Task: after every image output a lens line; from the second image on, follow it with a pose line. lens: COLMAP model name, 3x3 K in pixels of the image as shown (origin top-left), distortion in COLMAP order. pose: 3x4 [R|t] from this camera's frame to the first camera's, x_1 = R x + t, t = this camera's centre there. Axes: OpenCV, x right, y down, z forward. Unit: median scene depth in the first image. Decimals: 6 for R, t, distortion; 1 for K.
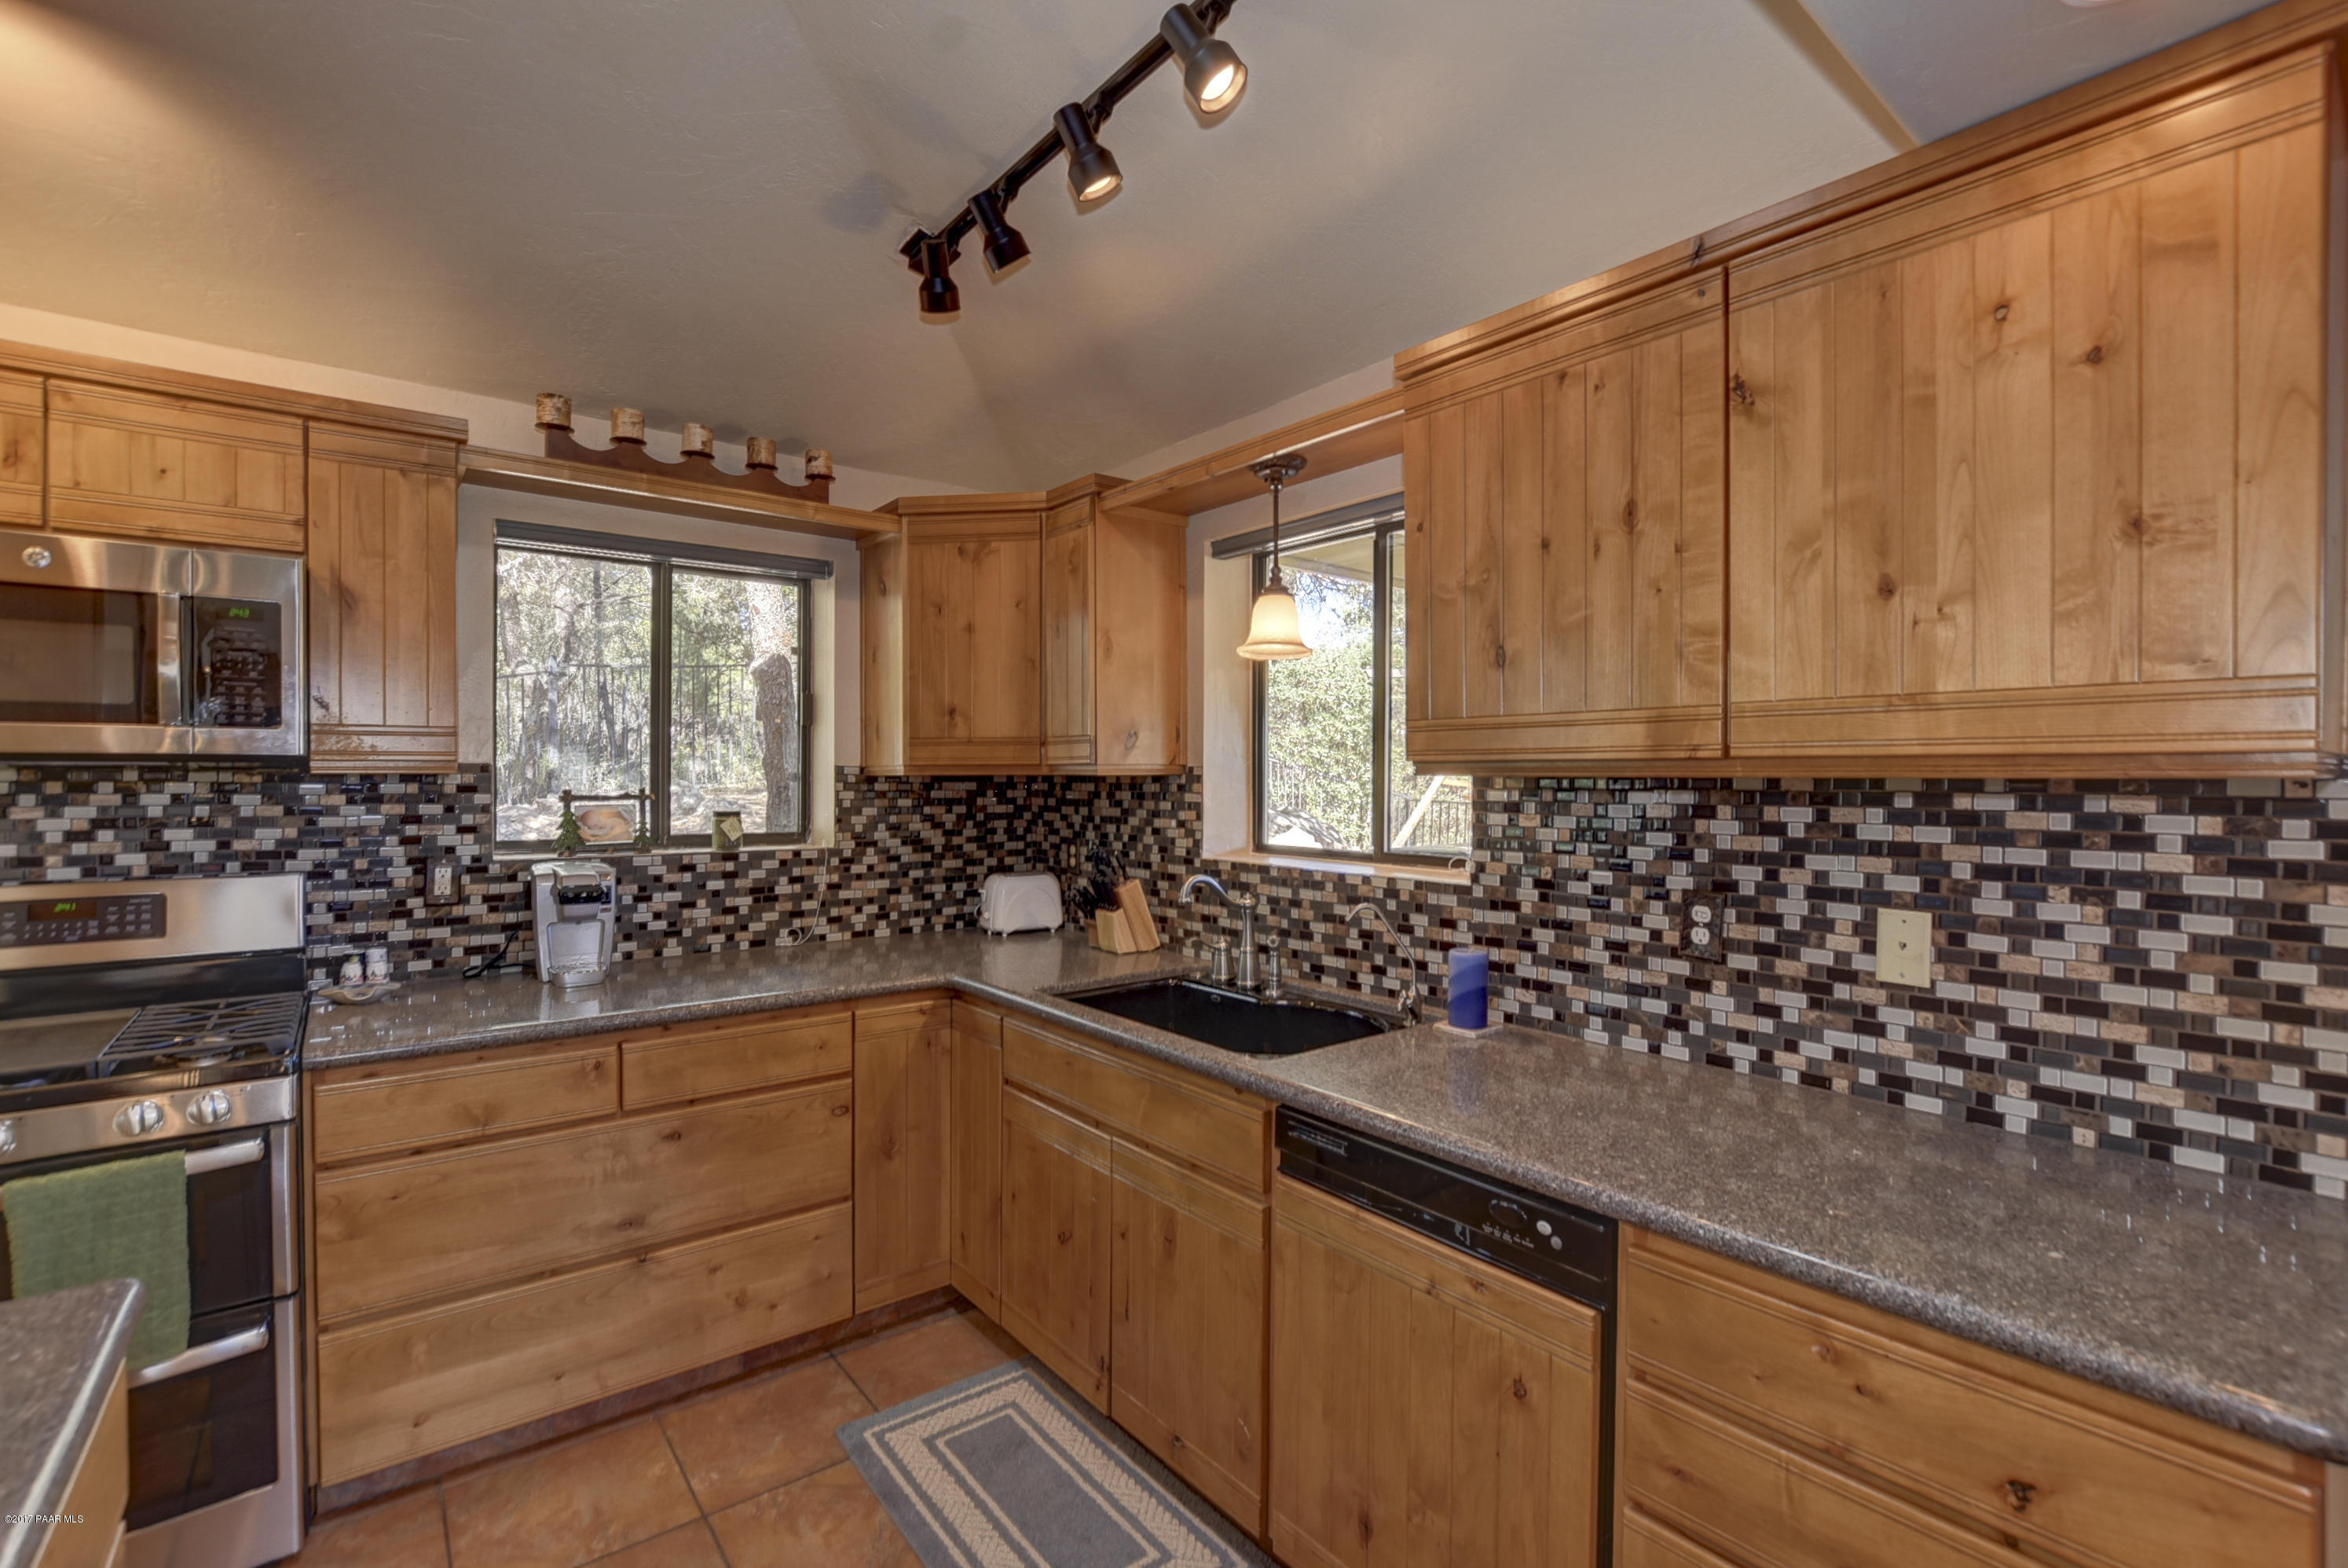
lens RADIAL K [[1050.4, 0, 1178.8], [0, 1050.4, 786.7], [0, 0, 1]] dist [-0.025859, 0.005418]
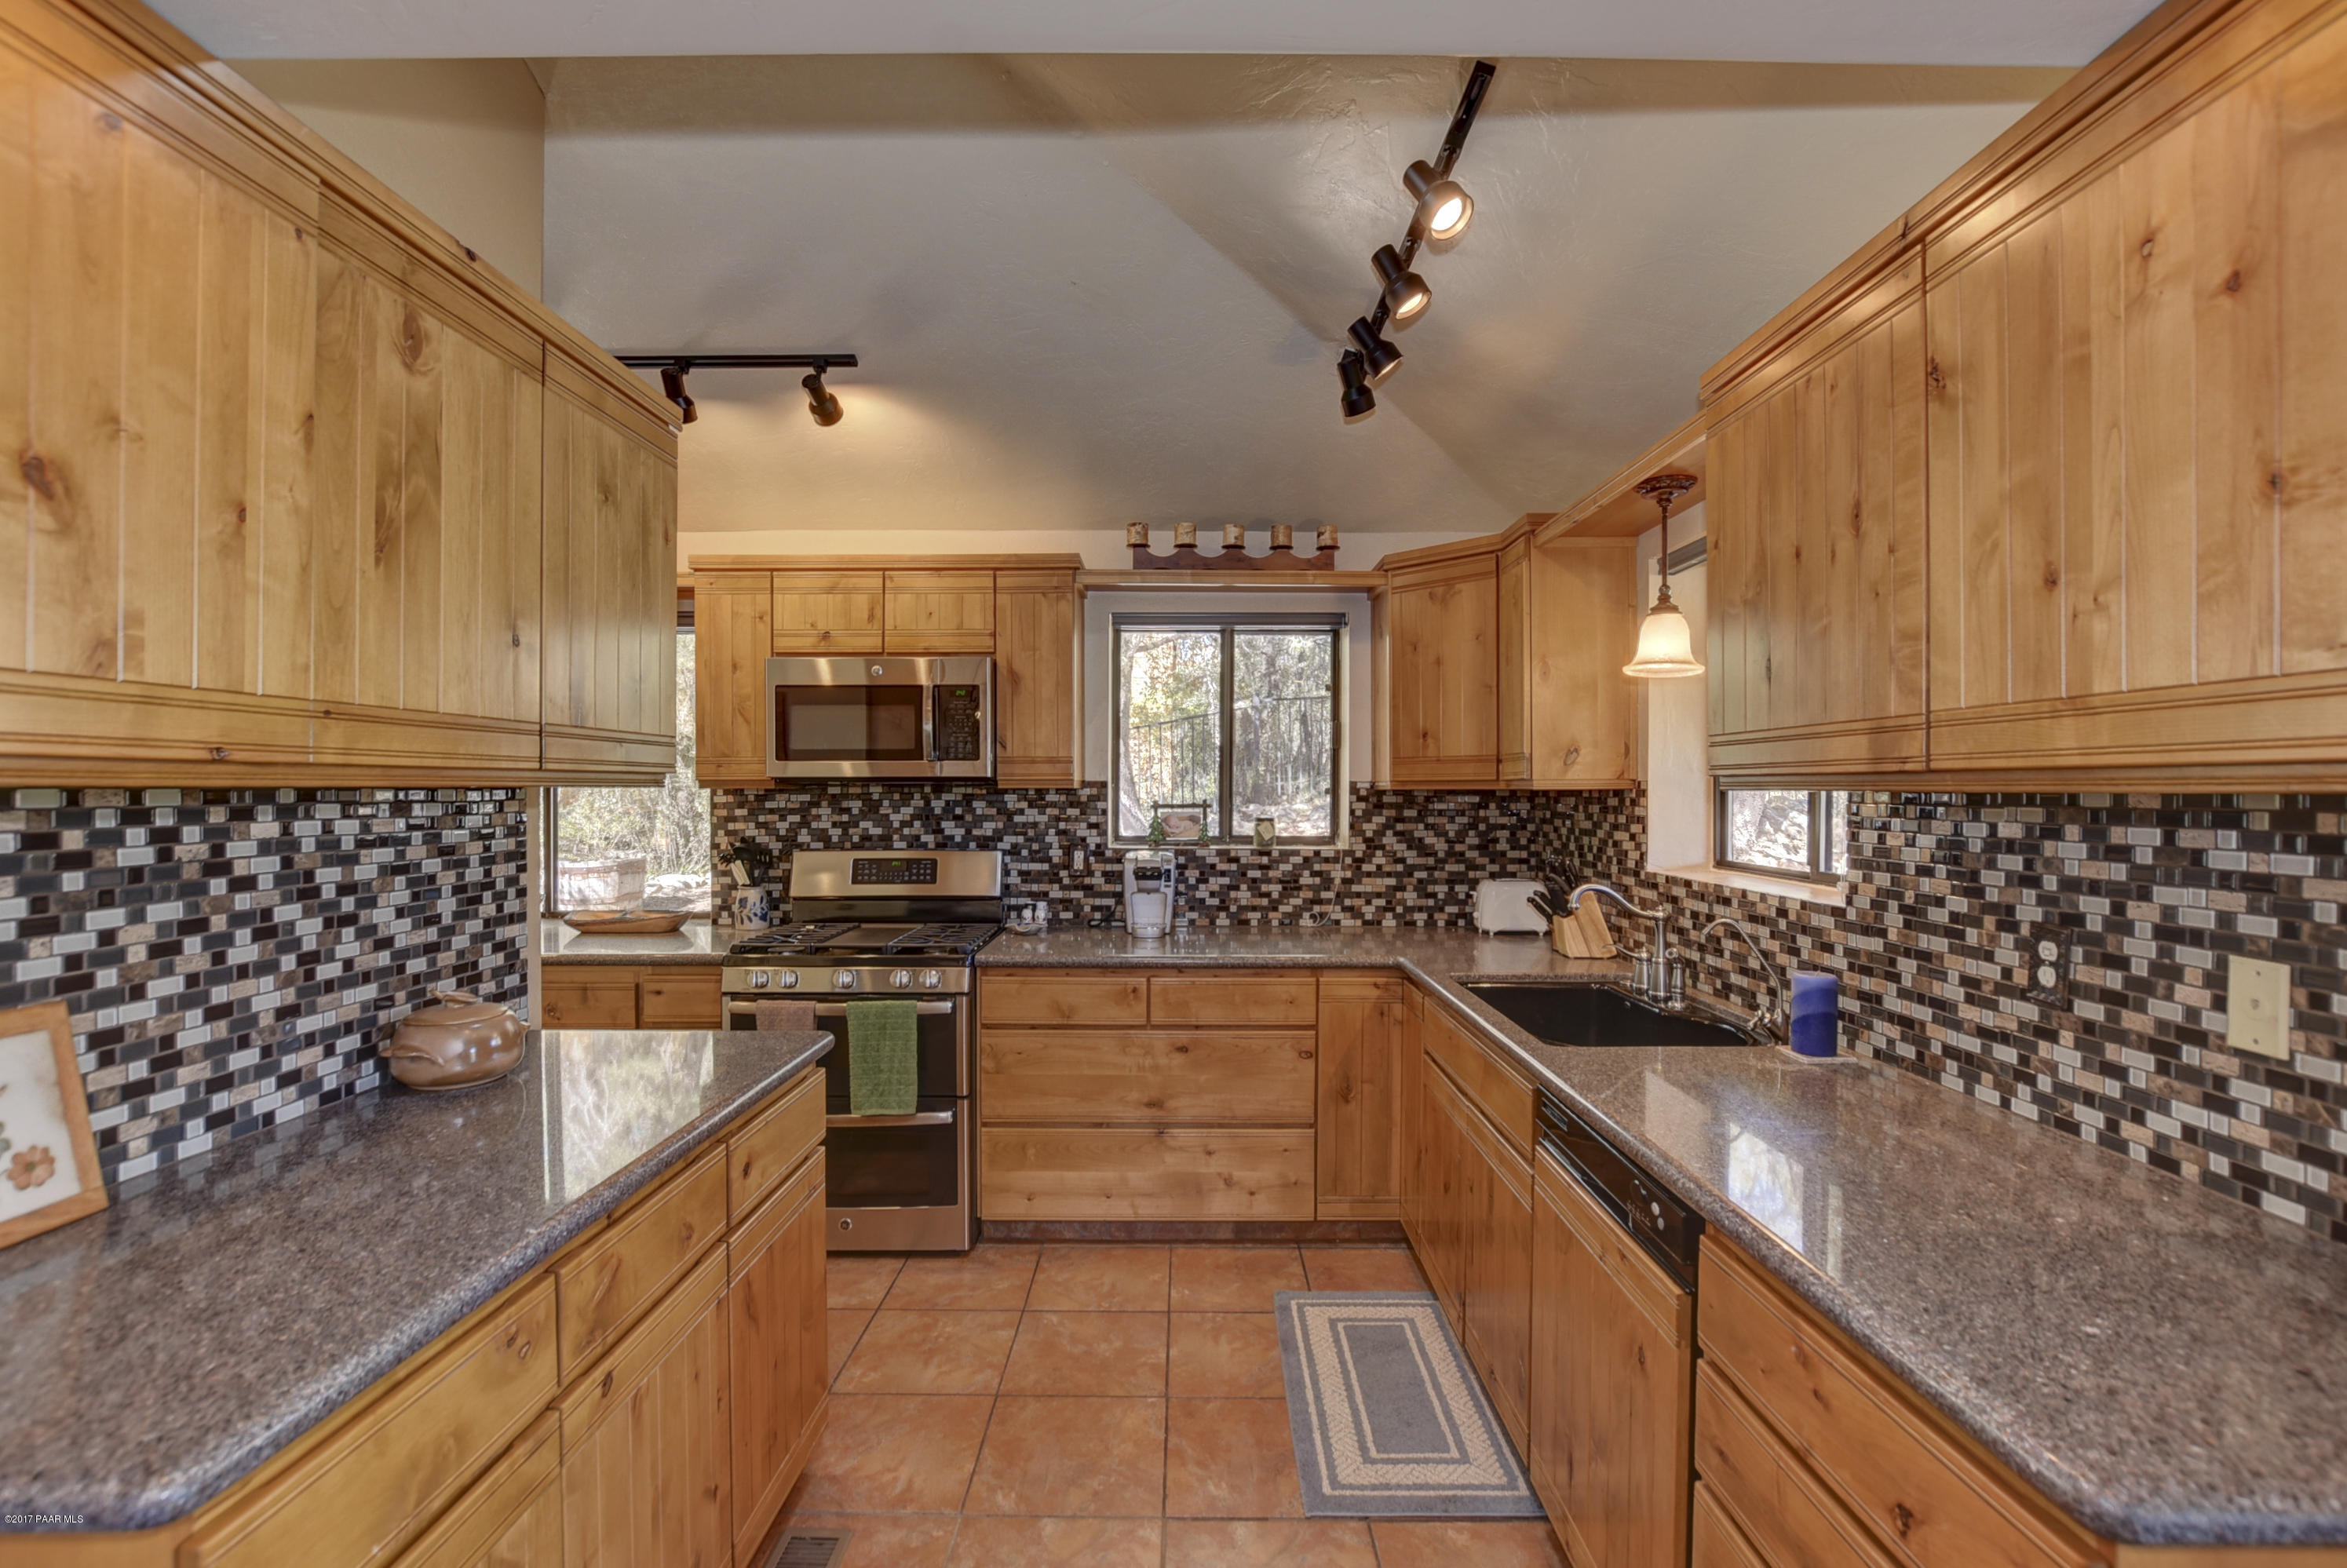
lens RADIAL K [[1033.4, 0, 1167.2], [0, 1033.4, 799.7], [0, 0, 1]] dist [-0.031726, 0.007084]
pose [[0.775684, 0.006184, -0.631091, 0.360056], [-0.006883, 0.999975, 0.001339, 0.001065], [0.631083, 0.003305, 0.775708, -0.080812]]
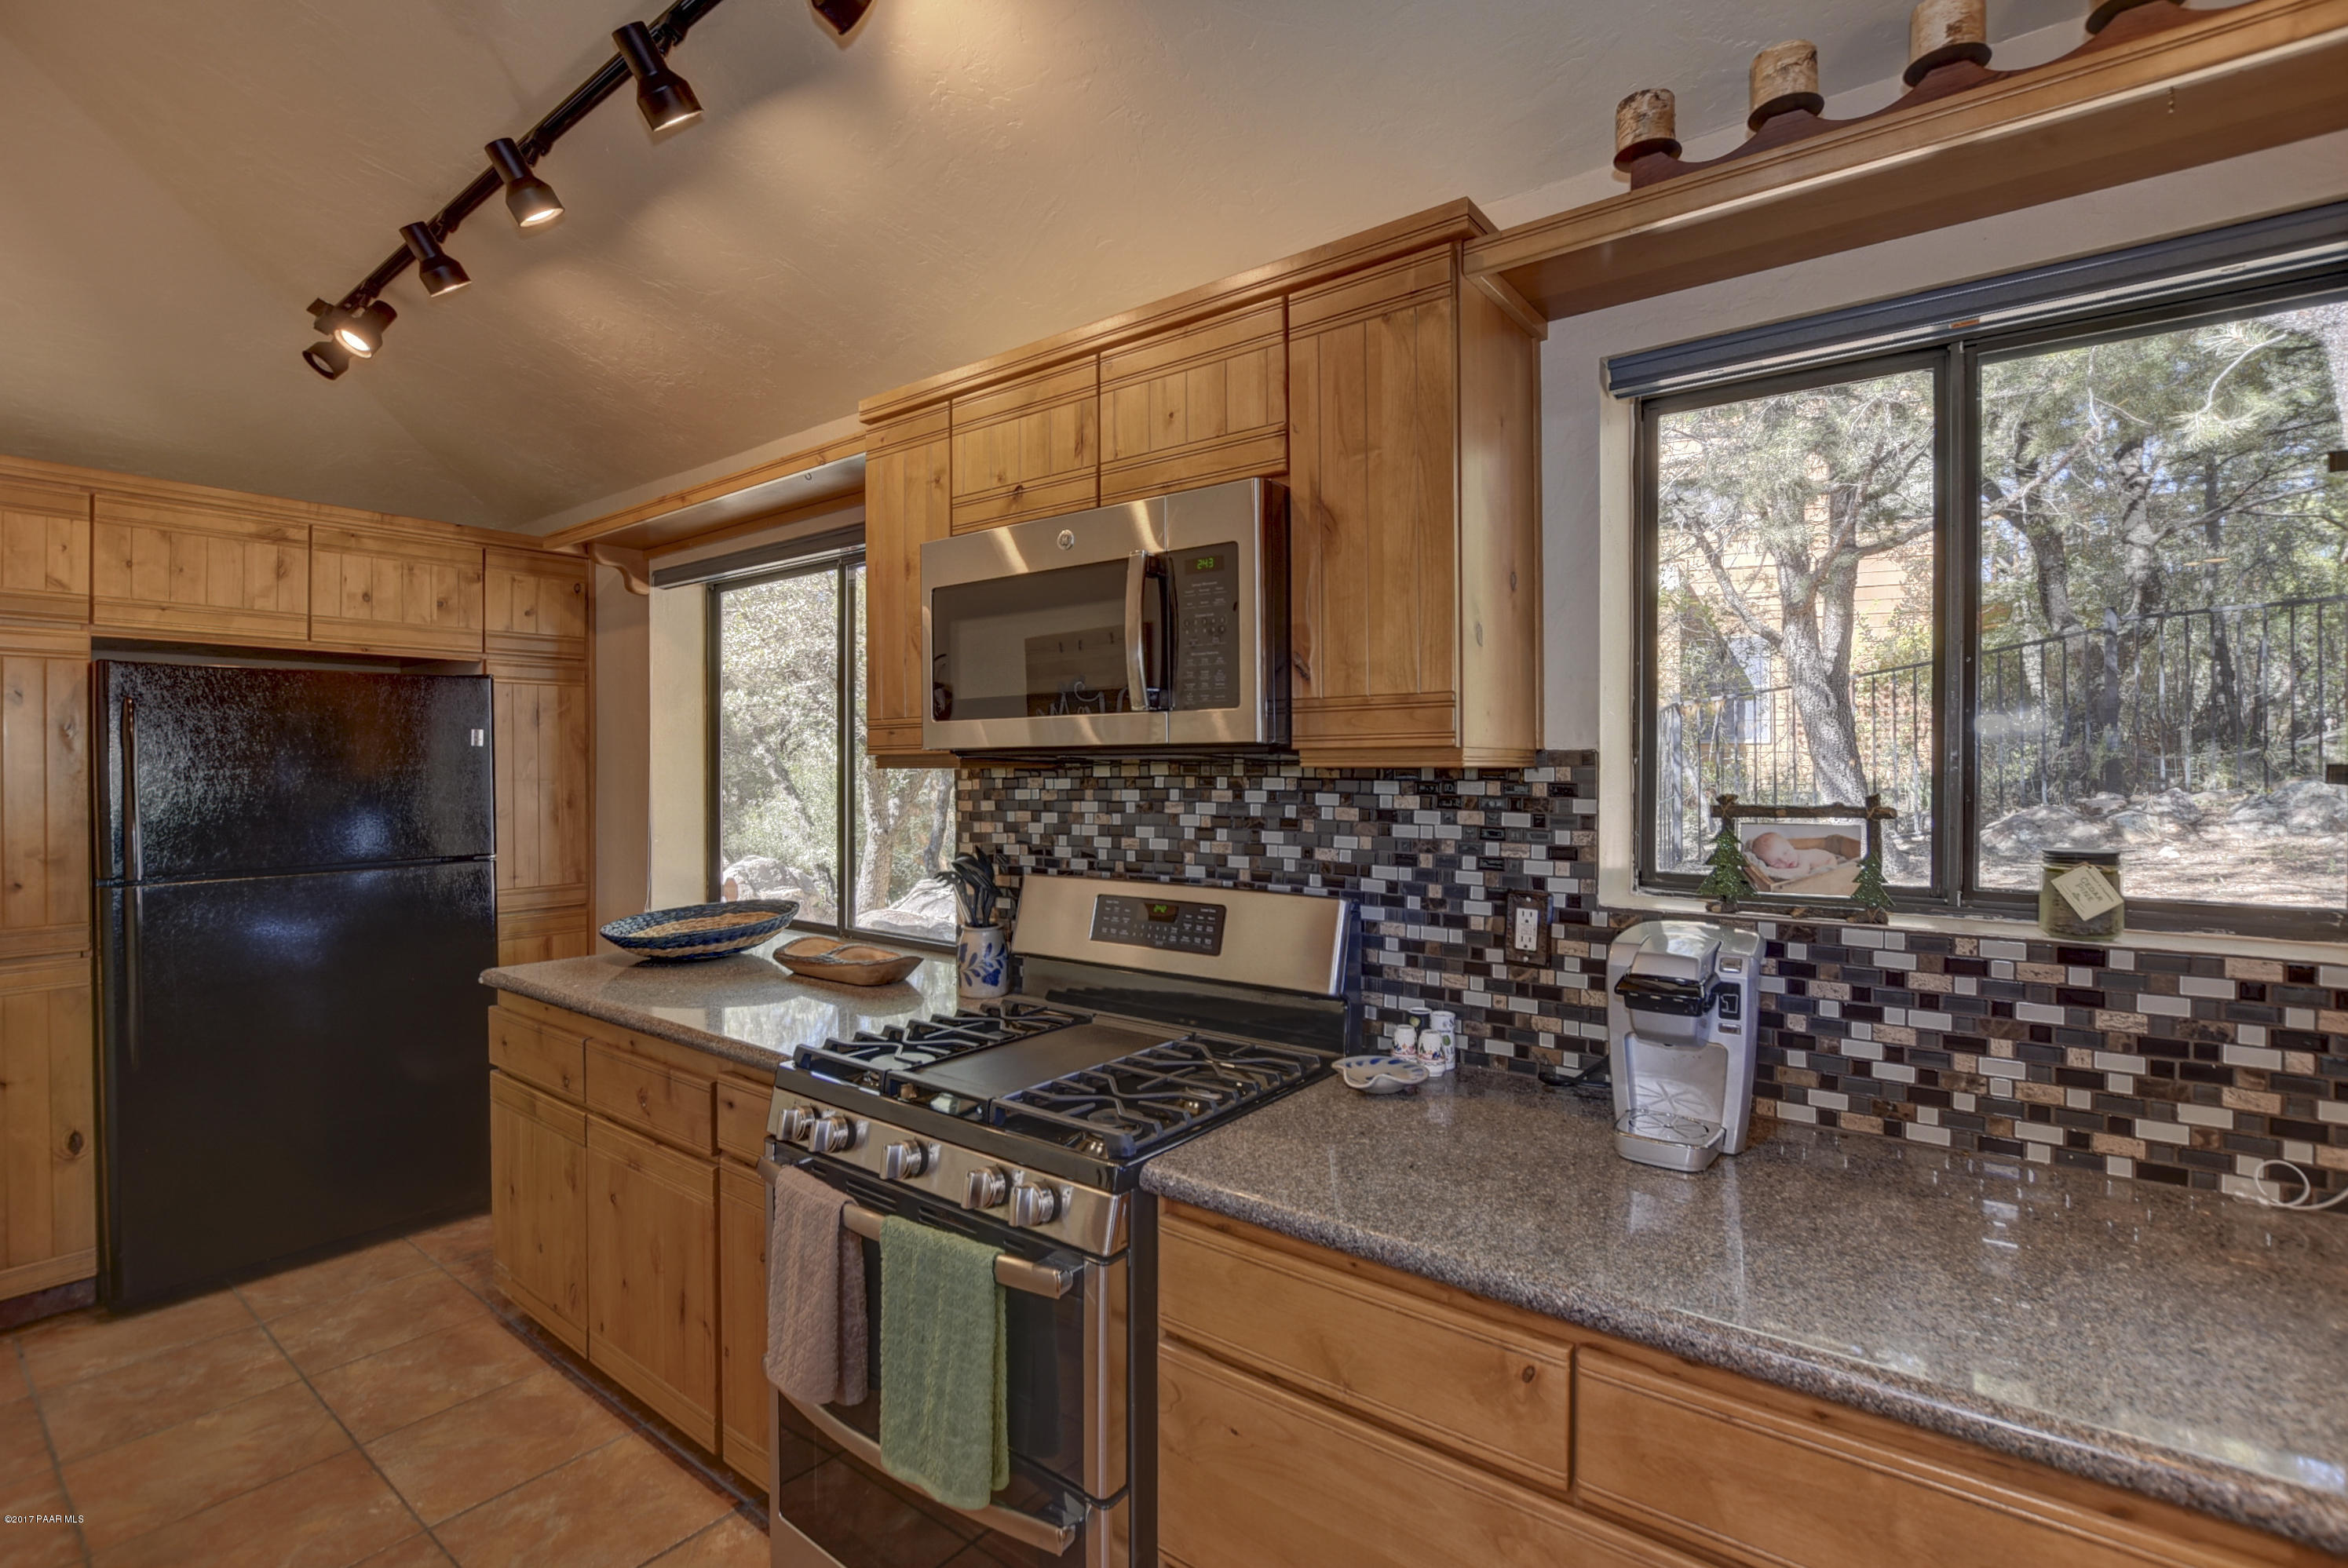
lens RADIAL K [[1055.0, 0, 1134.5], [0, 1055.0, 771.6], [0, 0, 1]] dist [-0.015881, 0.000123]
pose [[0.220934, 0.002640, -0.975285, -0.119210], [-0.008099, 0.999967, 0.000872, -0.009150], [0.975255, 0.007706, 0.220948, 0.665767]]
